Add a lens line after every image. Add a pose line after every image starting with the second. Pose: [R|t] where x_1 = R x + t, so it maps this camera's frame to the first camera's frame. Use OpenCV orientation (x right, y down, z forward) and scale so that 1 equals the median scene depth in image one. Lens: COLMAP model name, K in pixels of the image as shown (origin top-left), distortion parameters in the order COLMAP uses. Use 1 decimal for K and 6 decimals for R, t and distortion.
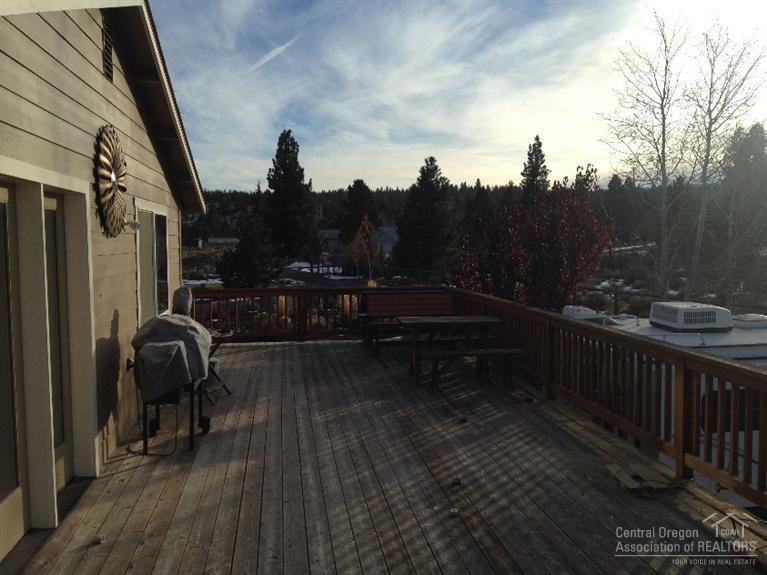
lens RADIAL K [[712.6, 0, 380.7], [0, 712.6, 288.7], [0, 0, 1]] dist [0.105472, 0.000000]
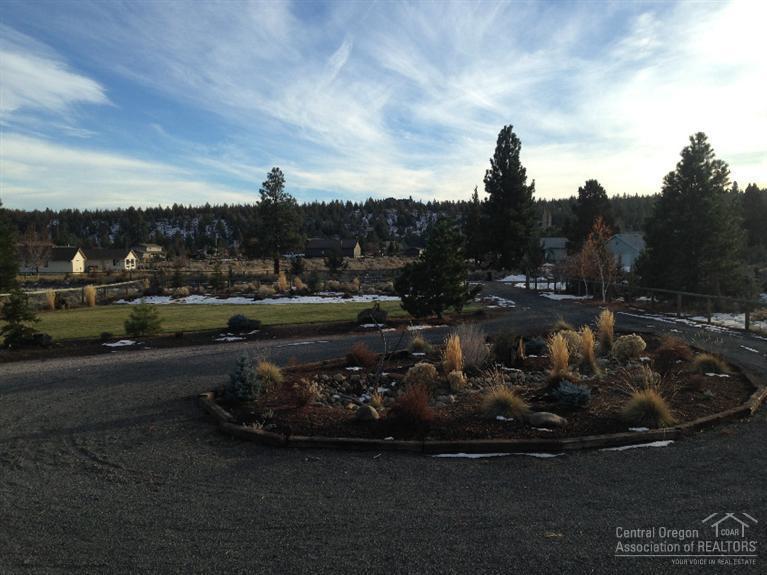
lens RADIAL K [[712.6, 0, 376.4], [0, 712.6, 280.0], [0, 0, 1]] dist [0.105472, 0.000000]
pose [[0.949120, 0.018962, -0.314344, -0.001880], [-0.027081, 0.999402, -0.021482, -0.007010], [0.313749, 0.028902, 0.949066, 0.110934]]
